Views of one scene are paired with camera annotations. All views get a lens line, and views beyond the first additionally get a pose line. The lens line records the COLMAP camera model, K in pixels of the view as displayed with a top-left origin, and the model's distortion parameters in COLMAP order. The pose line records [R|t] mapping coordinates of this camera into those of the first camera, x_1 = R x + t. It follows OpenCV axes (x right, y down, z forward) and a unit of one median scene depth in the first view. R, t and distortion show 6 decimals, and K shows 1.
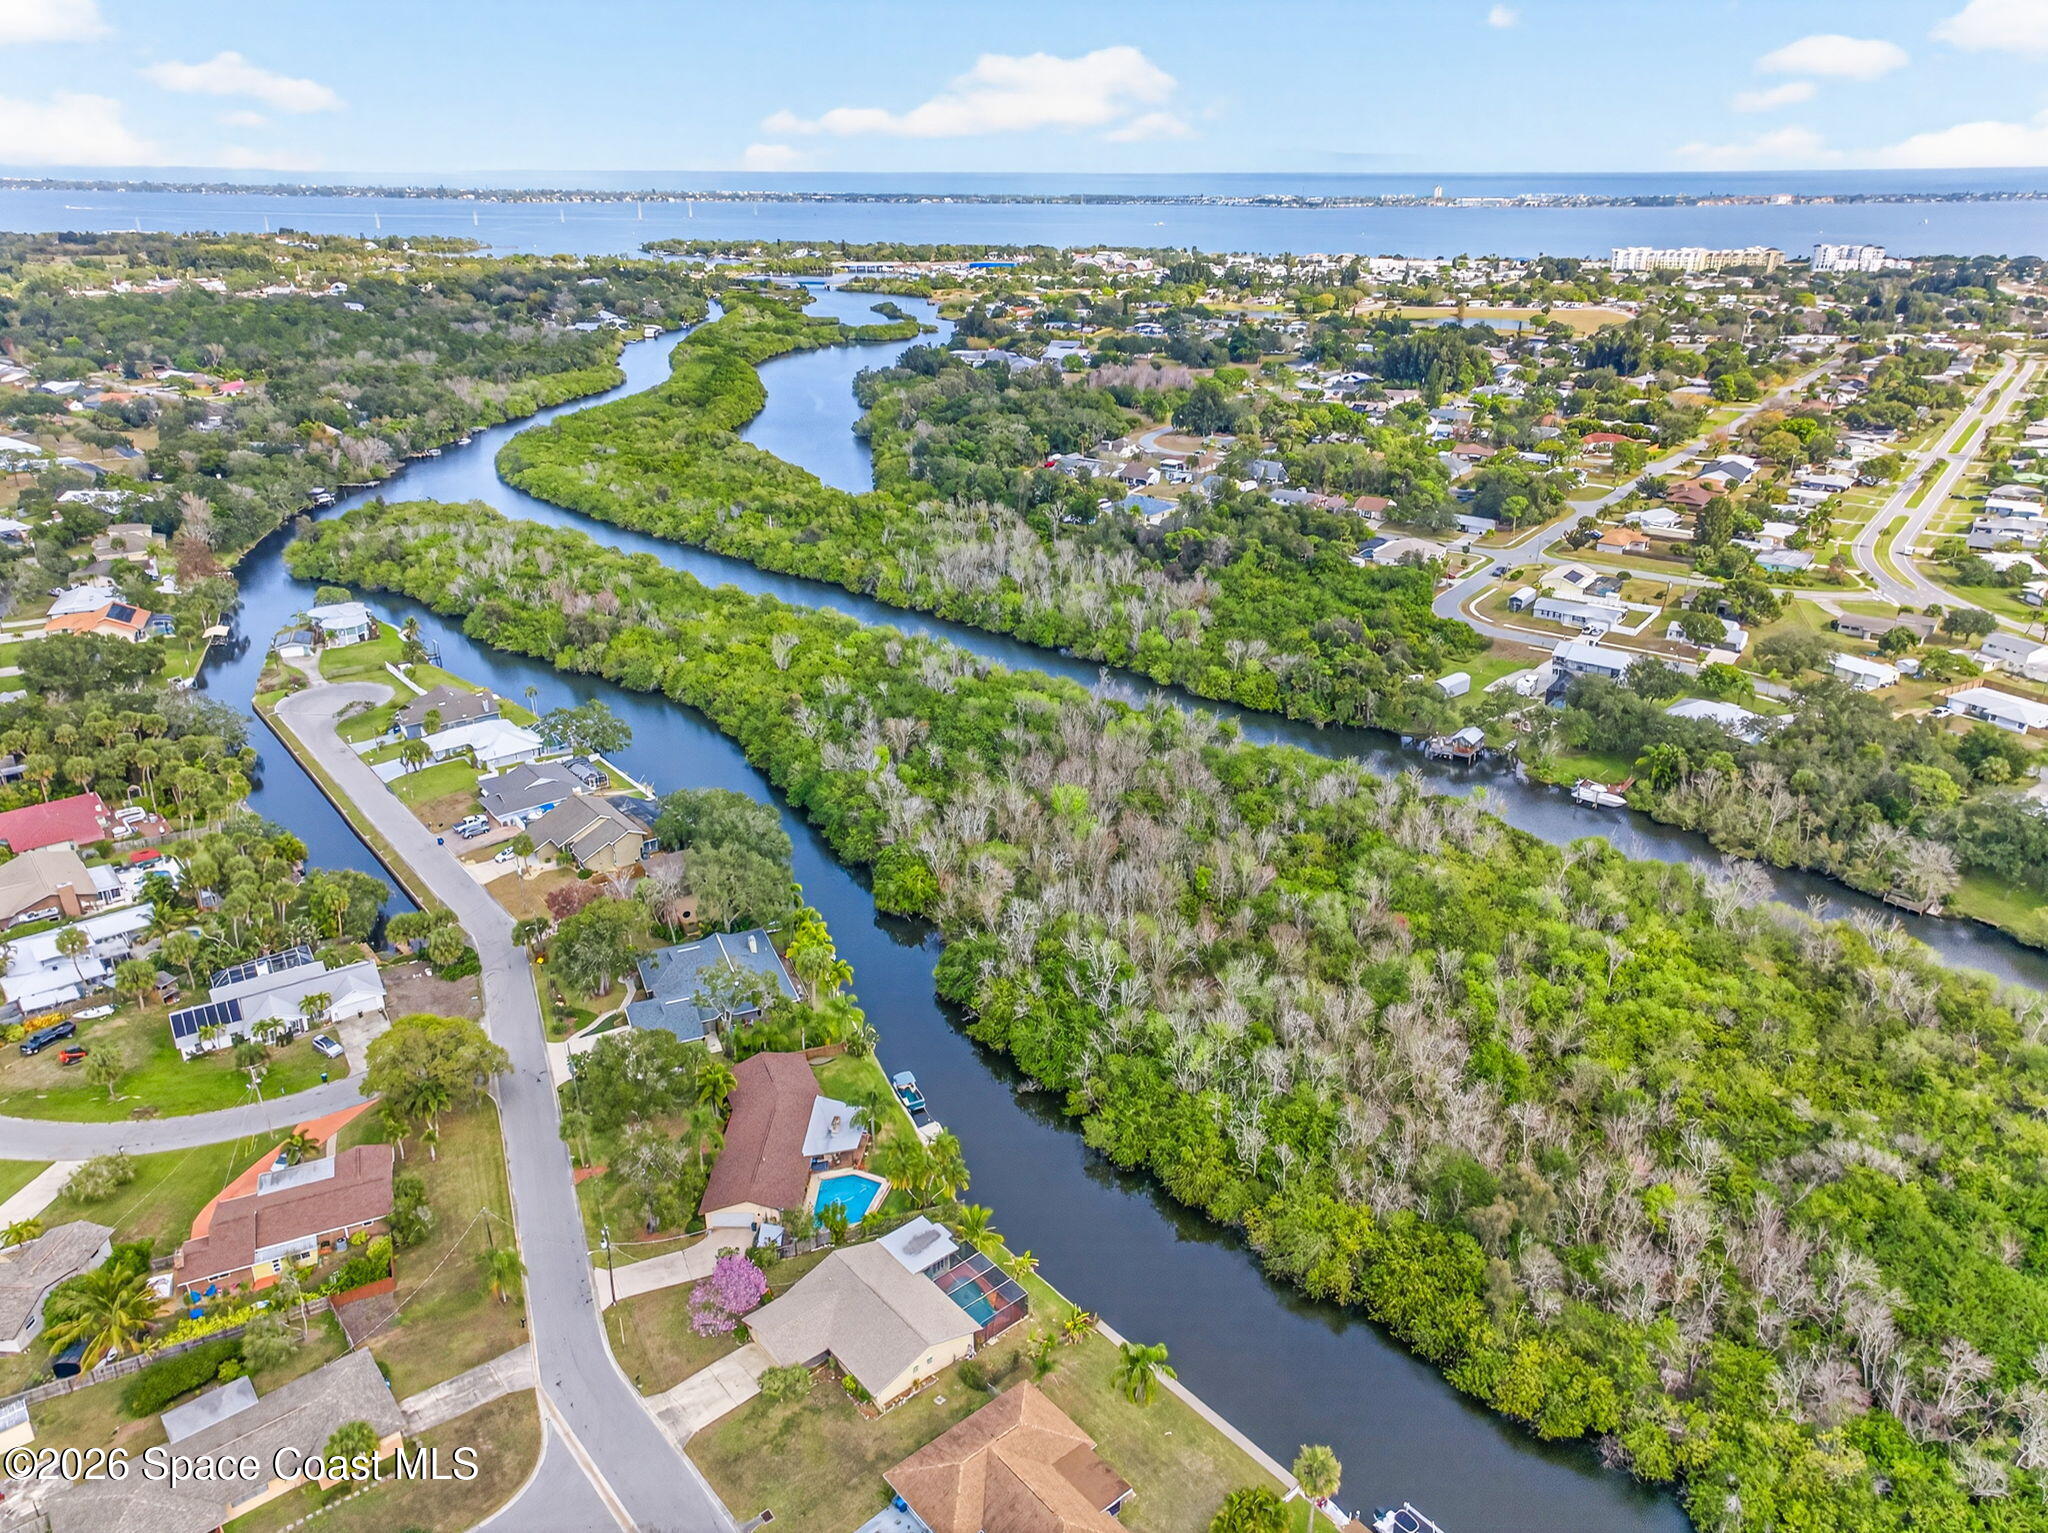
lens RADIAL K [[1390.7, 0, 1031.8], [0, 1390.7, 757.3], [0, 0, 1]] dist [0.018296, 0.006897]
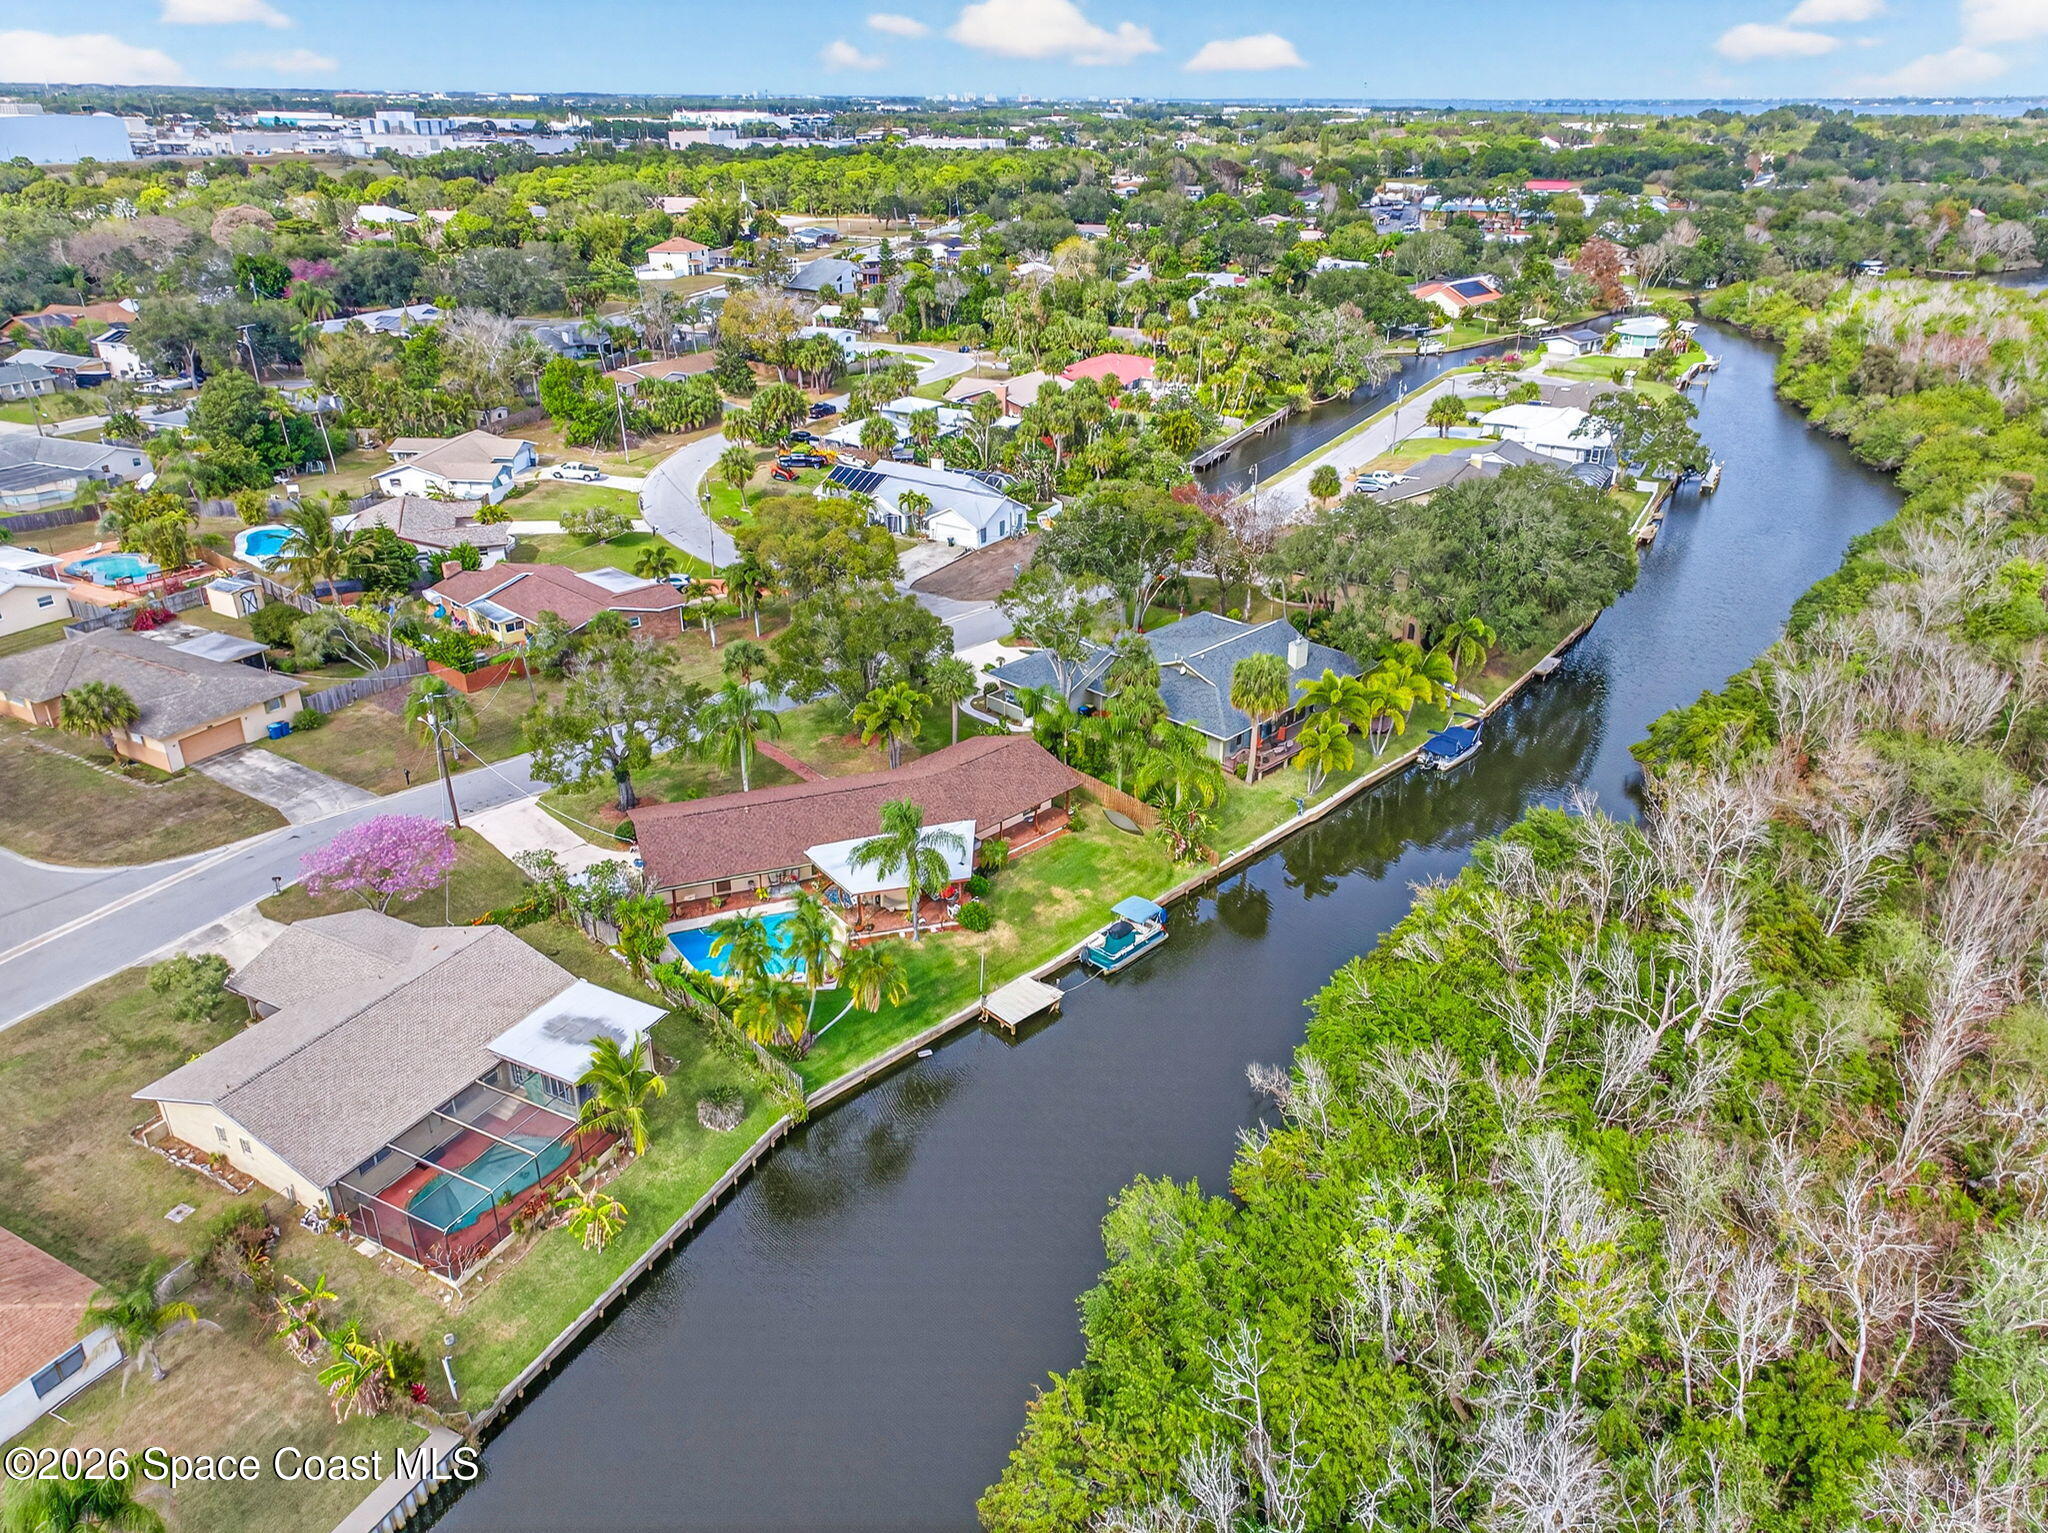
lens RADIAL K [[1390.7, 0, 1031.8], [0, 1390.7, 757.3], [0, 0, 1]] dist [0.018296, 0.006897]
pose [[0.372233, 0.398288, -0.838337, 0.178414], [-0.364290, 0.893458, 0.262726, 0.046562], [0.853660, 0.207602, 0.477667, 0.472310]]
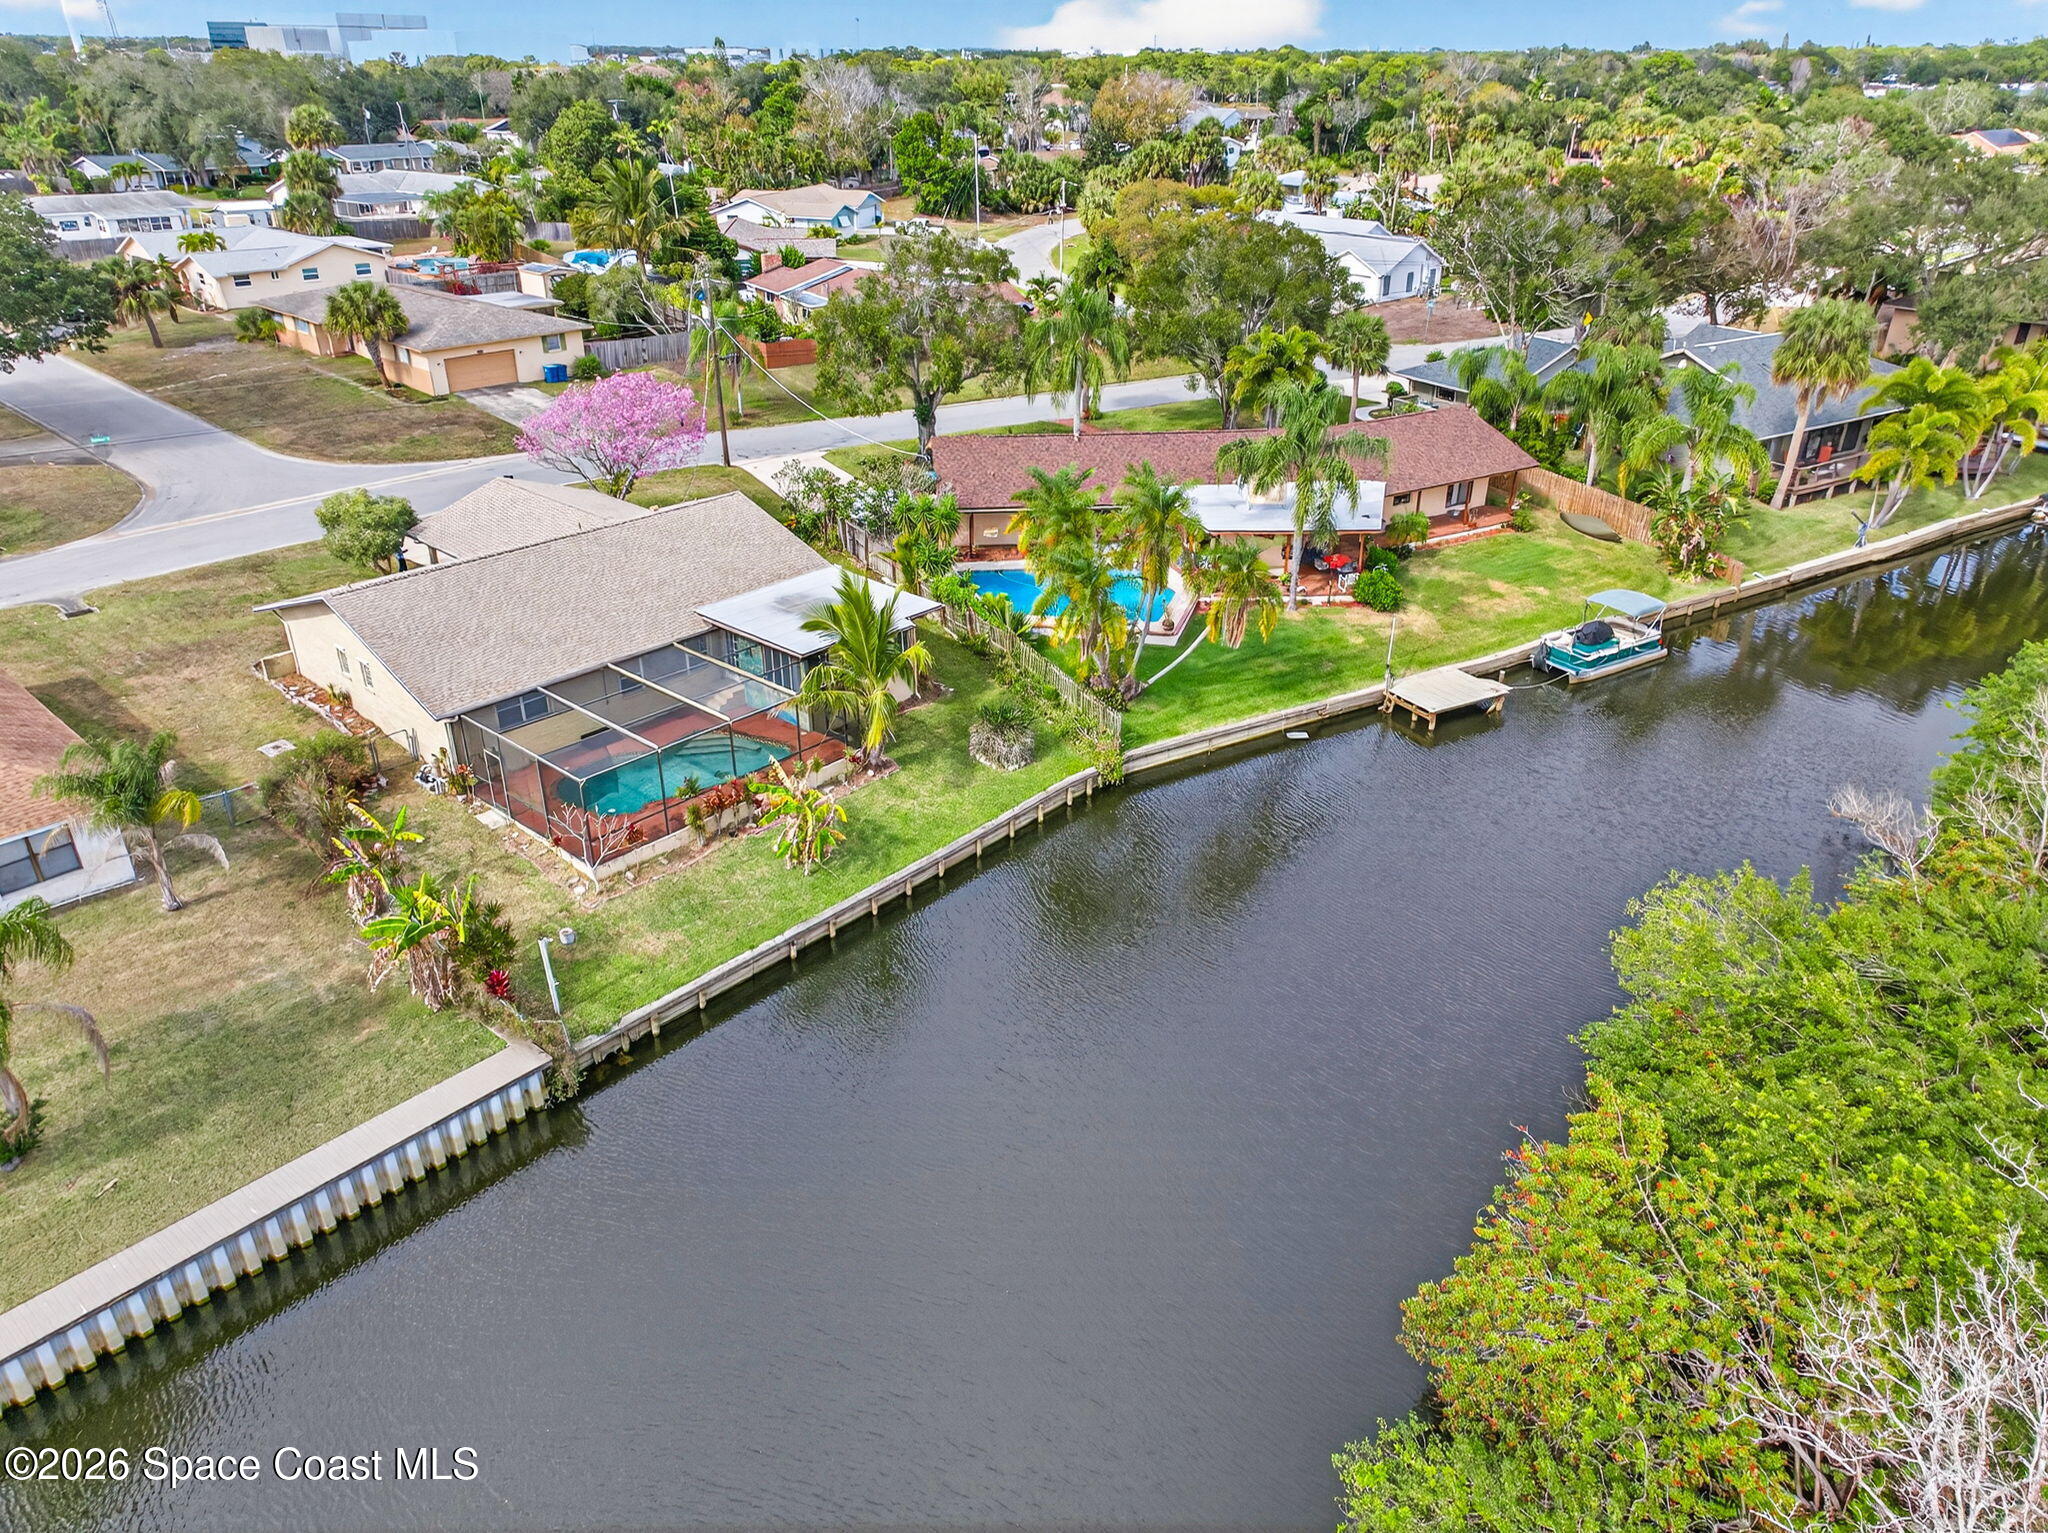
lens RADIAL K [[1390.7, 0, 1031.8], [0, 1390.7, 757.3], [0, 0, 1]] dist [0.018296, 0.006897]
pose [[0.133017, 0.445918, -0.885135, 0.125444], [-0.388604, 0.845026, 0.367313, 0.126907], [0.911753, 0.295108, 0.285688, 0.512666]]
